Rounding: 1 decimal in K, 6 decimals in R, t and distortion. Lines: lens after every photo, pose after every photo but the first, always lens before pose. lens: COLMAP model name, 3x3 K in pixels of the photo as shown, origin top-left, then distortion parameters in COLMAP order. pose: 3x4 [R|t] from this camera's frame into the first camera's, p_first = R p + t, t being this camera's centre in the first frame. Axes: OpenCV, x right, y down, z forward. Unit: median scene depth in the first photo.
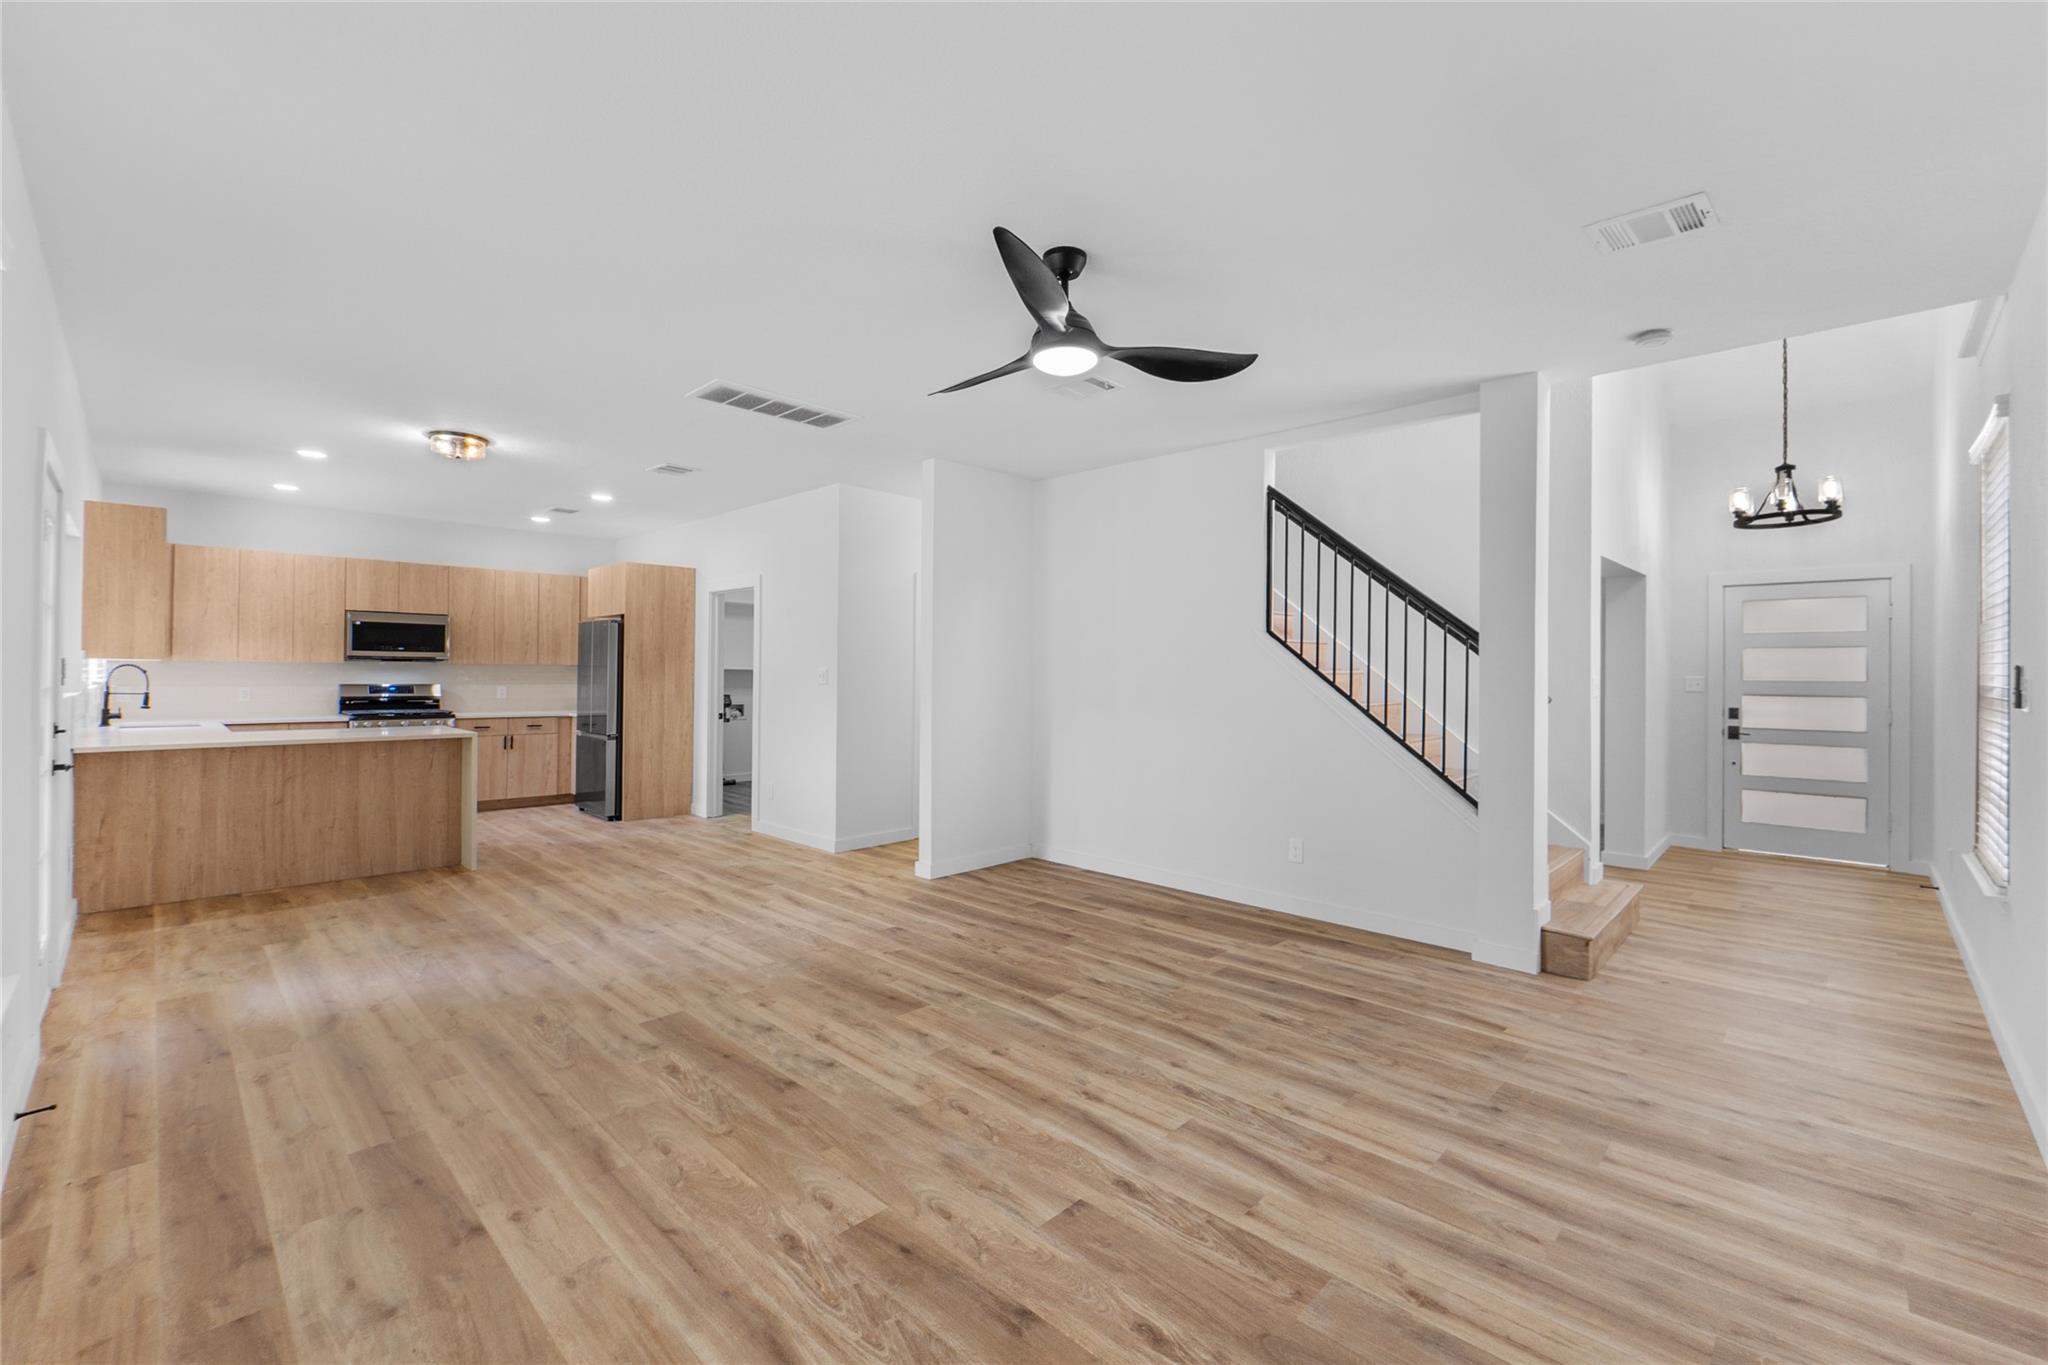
lens RADIAL K [[855.6, 0, 1027.3], [0, 855.6, 666.2], [0, 0, 1]] dist [-0.006699, -0.001174]
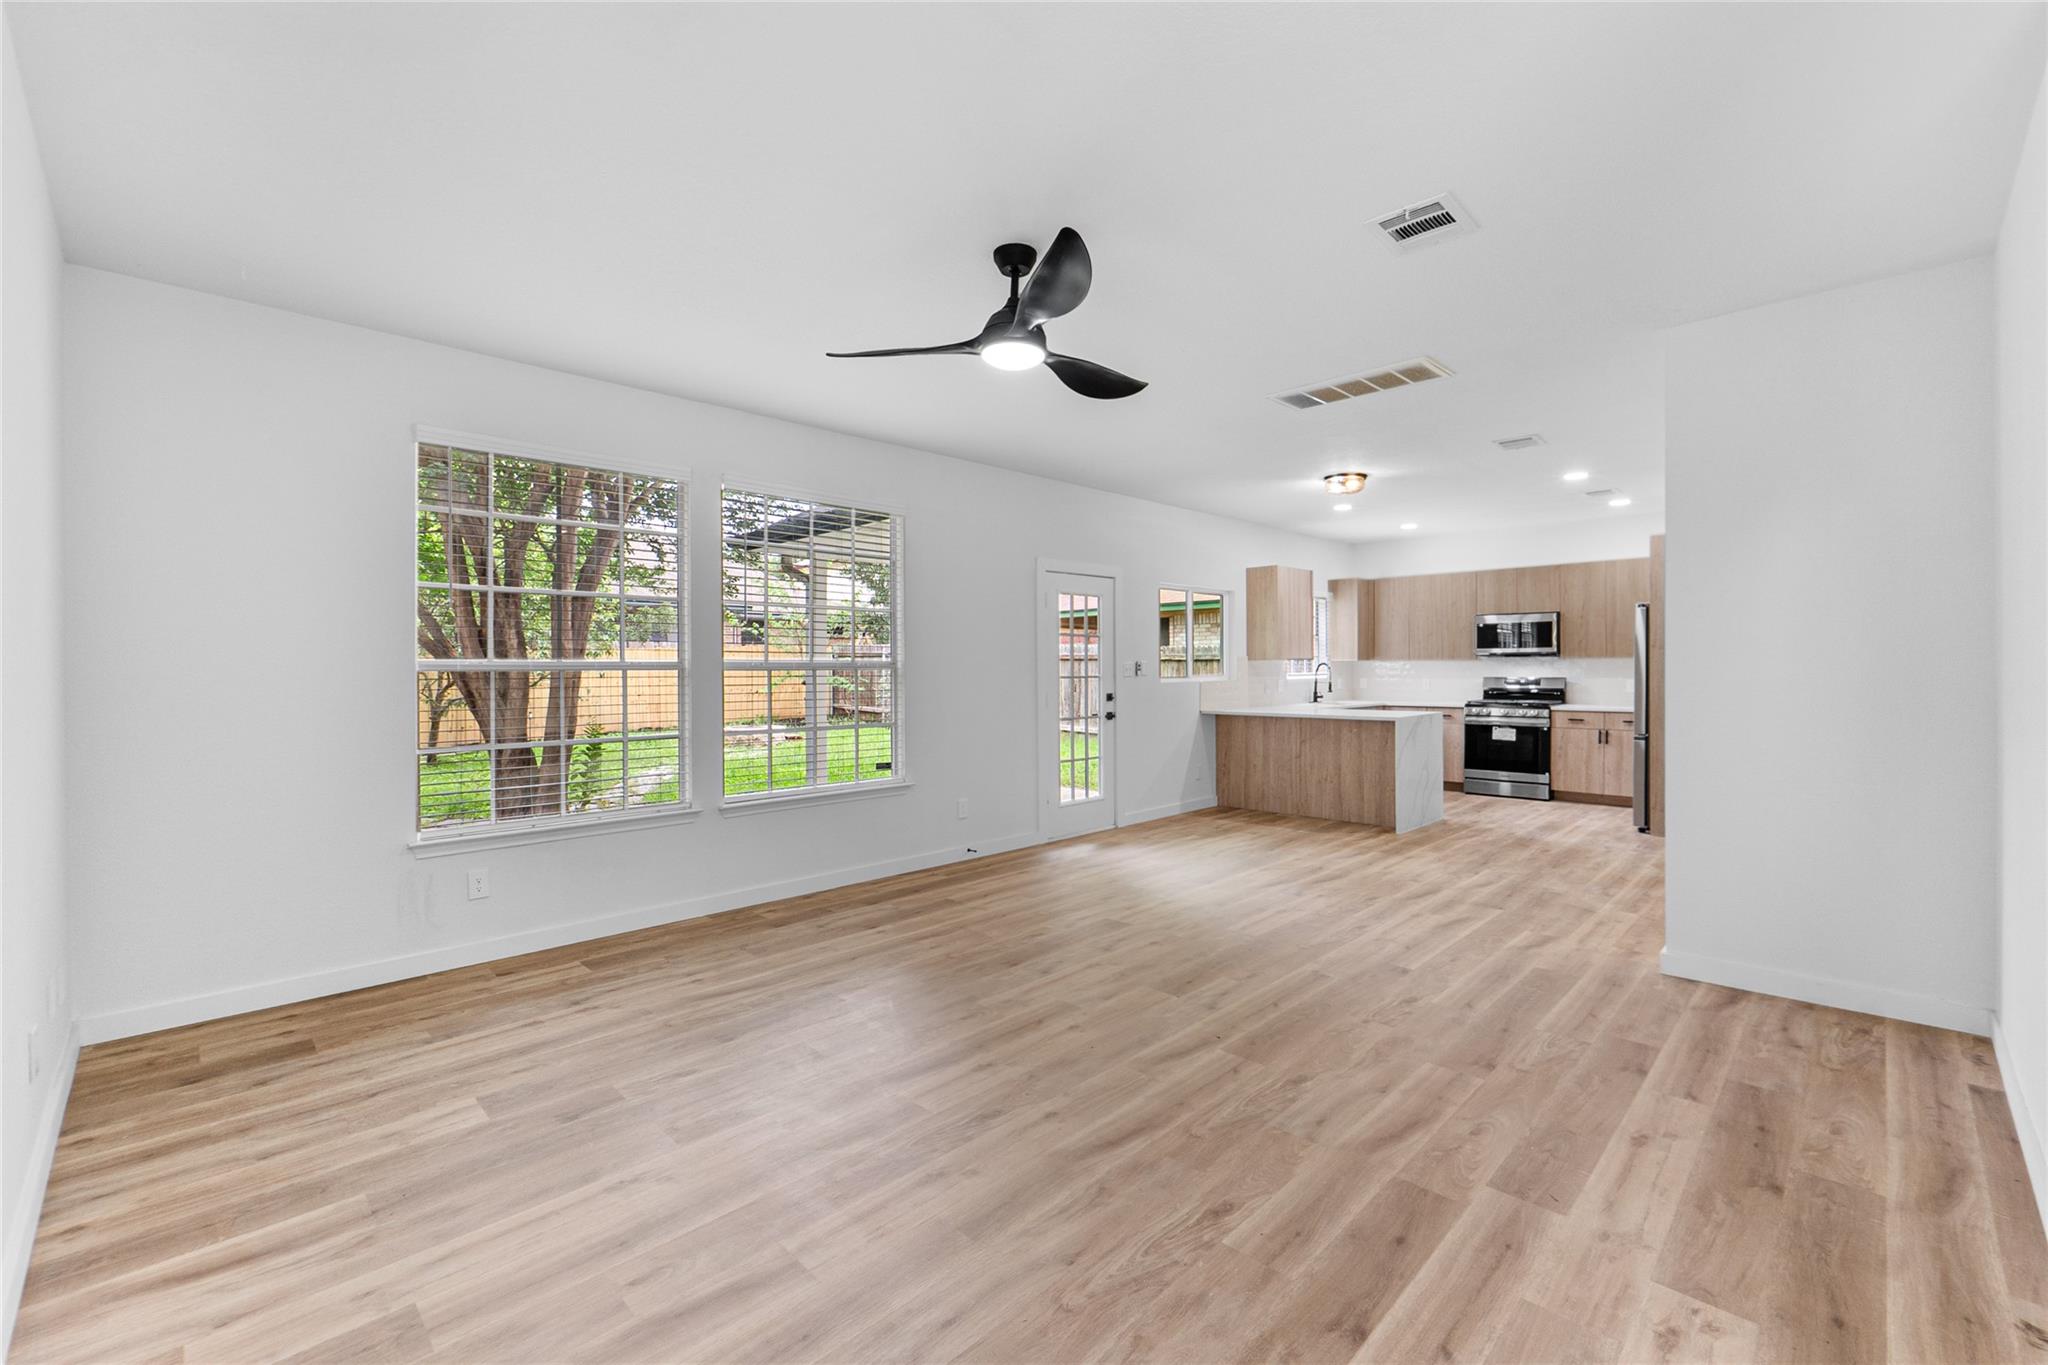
lens RADIAL K [[855.6, 0, 1035.8], [0, 855.6, 676.1], [0, 0, 1]] dist [-0.006699, -0.001174]
pose [[-0.013011, 0.001847, -0.999914, 0.712637], [0.014777, 0.999889, 0.001654, 0.015764], [0.999806, -0.014754, -0.013037, 0.690294]]
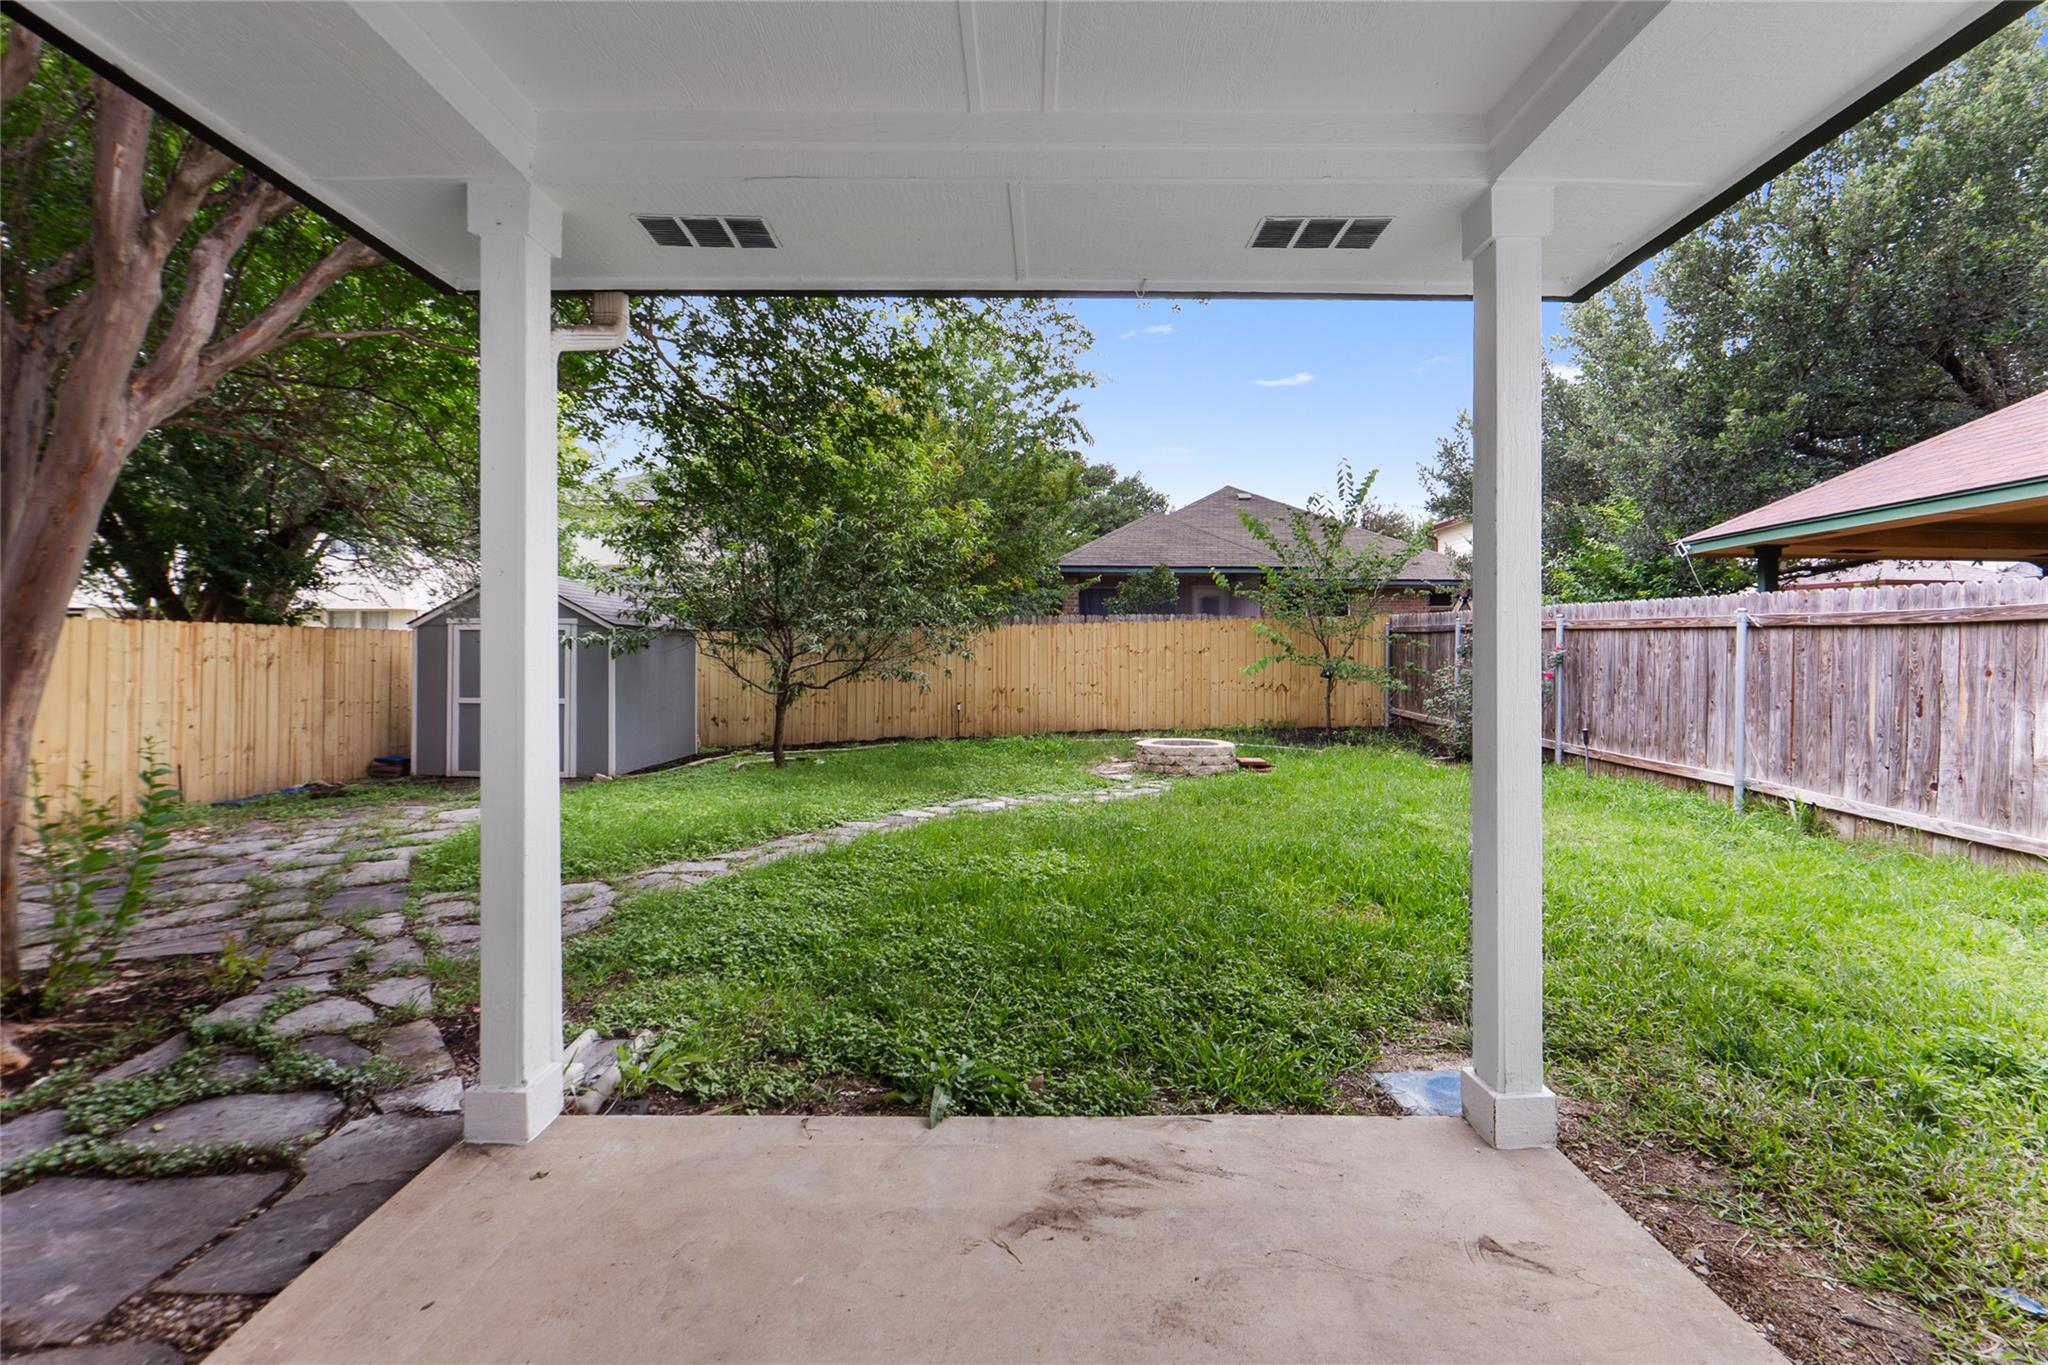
lens RADIAL K [[855.6, 0, 1026.2], [0, 855.6, 672.8], [0, 0, 1]] dist [-0.006699, -0.001174]
pose [[-0.715574, -0.000143, -0.698536, -1.141260], [-0.006922, 0.999952, 0.006886, 0.022539], [0.698502, 0.009763, -0.715541, 0.790365]]
